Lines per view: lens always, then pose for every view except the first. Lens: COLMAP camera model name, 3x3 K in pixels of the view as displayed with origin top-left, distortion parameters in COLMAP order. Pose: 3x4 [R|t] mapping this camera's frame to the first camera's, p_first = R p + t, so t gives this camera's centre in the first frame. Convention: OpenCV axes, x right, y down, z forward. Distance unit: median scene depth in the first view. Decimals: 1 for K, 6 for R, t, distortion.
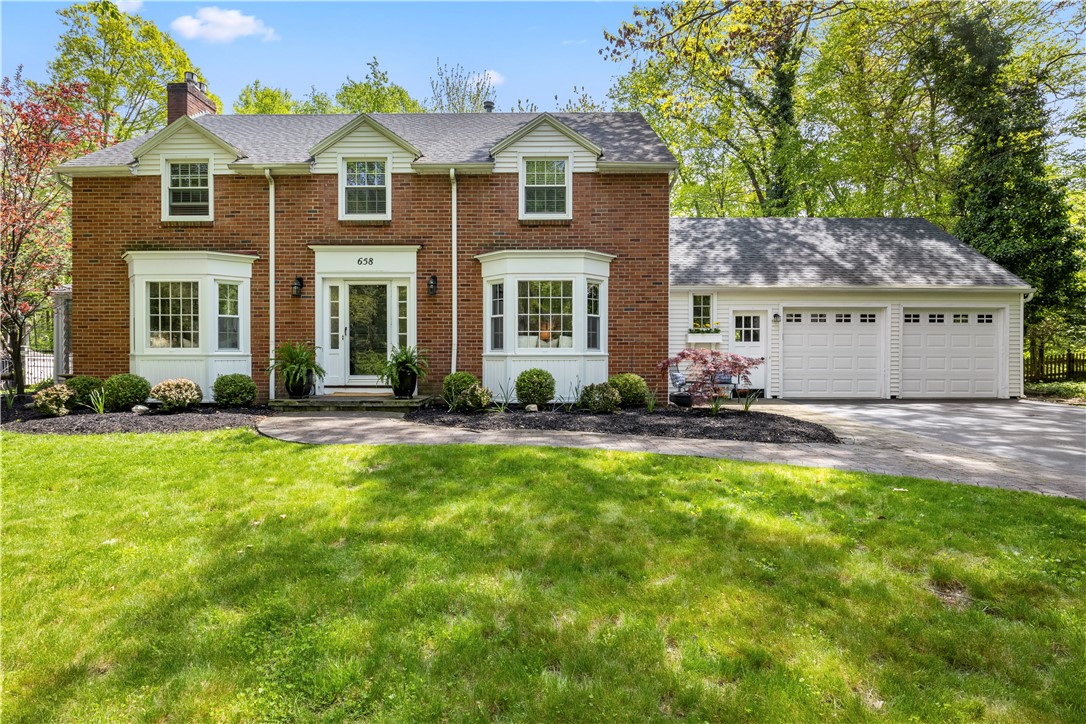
lens RADIAL K [[483.9, 0, 548.6], [0, 483.9, 362.5], [0, 0, 1]] dist [0.001688, -0.001551]
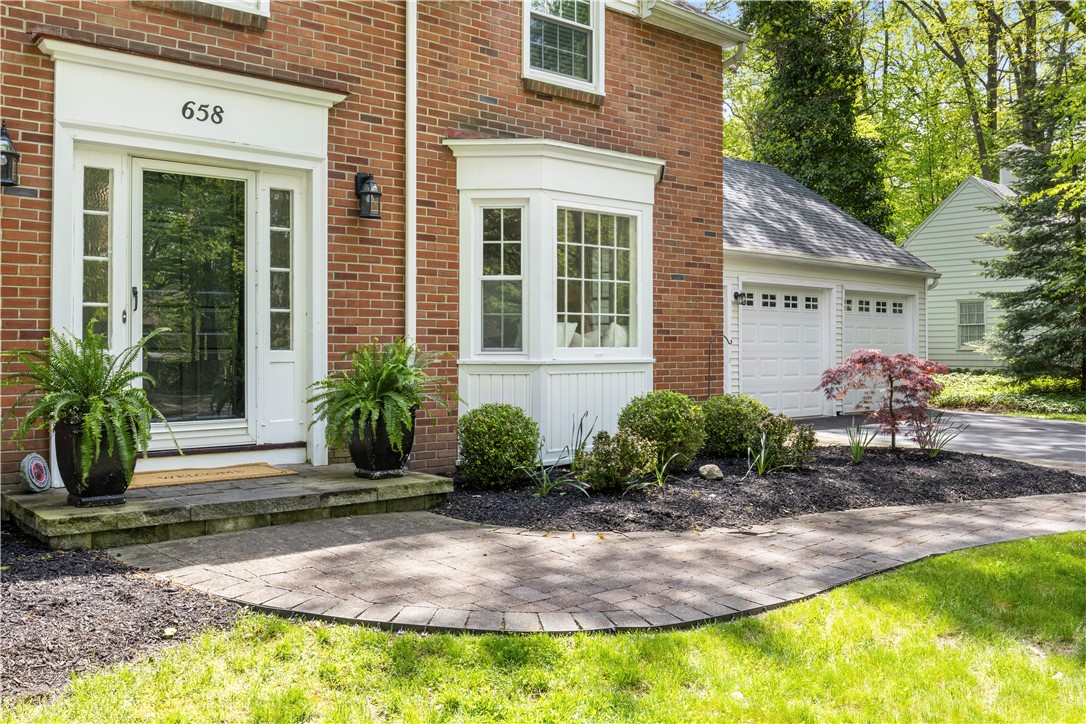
lens RADIAL K [[963.2, 0, 547.5], [0, 963.2, 343.4], [0, 0, 1]] dist [-0.051644, -0.000121]
pose [[0.743522, 0.004153, 0.668698, -0.660226], [0.005439, 0.999910, -0.012258, -0.022137], [-0.668689, 0.012751, 0.743433, 0.281306]]
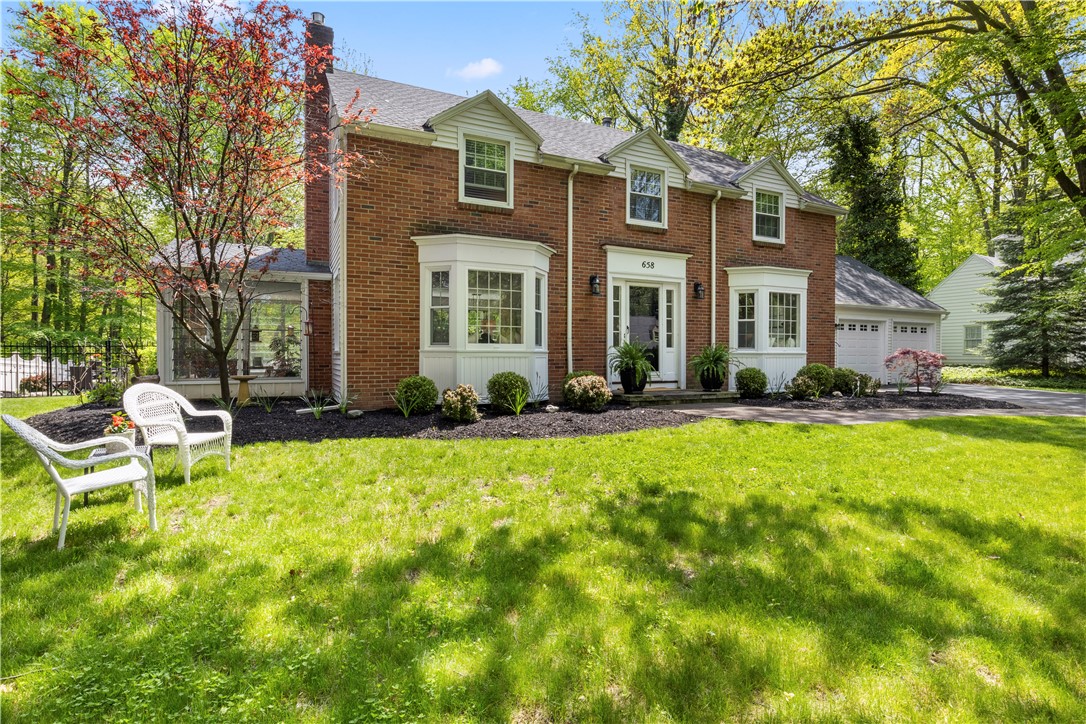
lens RADIAL K [[551.9, 0, 541.3], [0, 551.9, 362.7], [0, 0, 1]] dist [-0.016656, -0.000031]
pose [[0.892108, -0.002817, 0.451813, -1.123174], [0.000241, 0.999983, 0.005758, -0.000382], [-0.451822, -0.005027, 0.892094, 0.020684]]
